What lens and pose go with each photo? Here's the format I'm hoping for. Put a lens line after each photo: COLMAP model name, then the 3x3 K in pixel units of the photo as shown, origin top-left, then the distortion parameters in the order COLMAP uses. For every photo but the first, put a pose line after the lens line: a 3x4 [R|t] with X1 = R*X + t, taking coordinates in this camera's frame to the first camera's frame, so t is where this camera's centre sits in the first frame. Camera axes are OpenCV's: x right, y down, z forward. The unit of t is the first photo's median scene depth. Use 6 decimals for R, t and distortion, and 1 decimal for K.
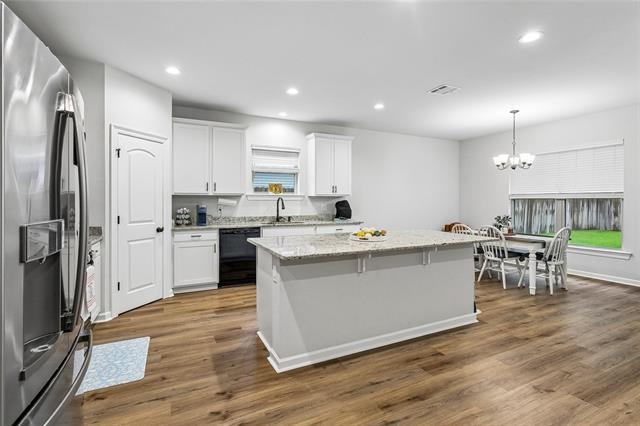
lens RADIAL K [[302.2, 0, 319.3], [0, 302.2, 207.3], [0, 0, 1]] dist [-0.014758, -0.000268]
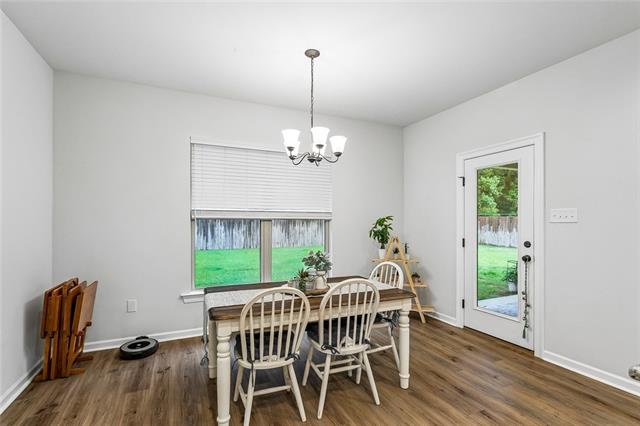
lens RADIAL K [[302.2, 0, 319.1], [0, 302.2, 218.3], [0, 0, 1]] dist [-0.014758, -0.000268]
pose [[0.030252, 0.014828, 0.999432, 0.107743], [0.015583, 0.999761, -0.015304, -0.018988], [-0.999421, 0.016038, 0.030014, 0.917904]]
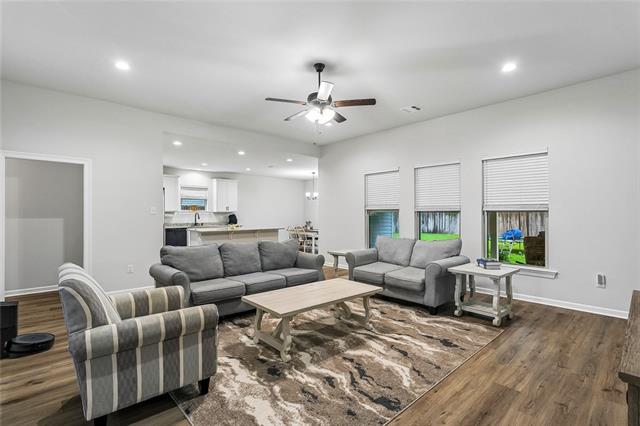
lens RADIAL K [[302.2, 0, 318.1], [0, 302.2, 213.3], [0, 0, 1]] dist [-0.014758, -0.000268]
pose [[0.961790, -0.001355, 0.273784, 0.080568], [0.008391, 0.999664, -0.024529, 0.023001], [-0.273659, 0.025889, 0.961478, -0.995993]]
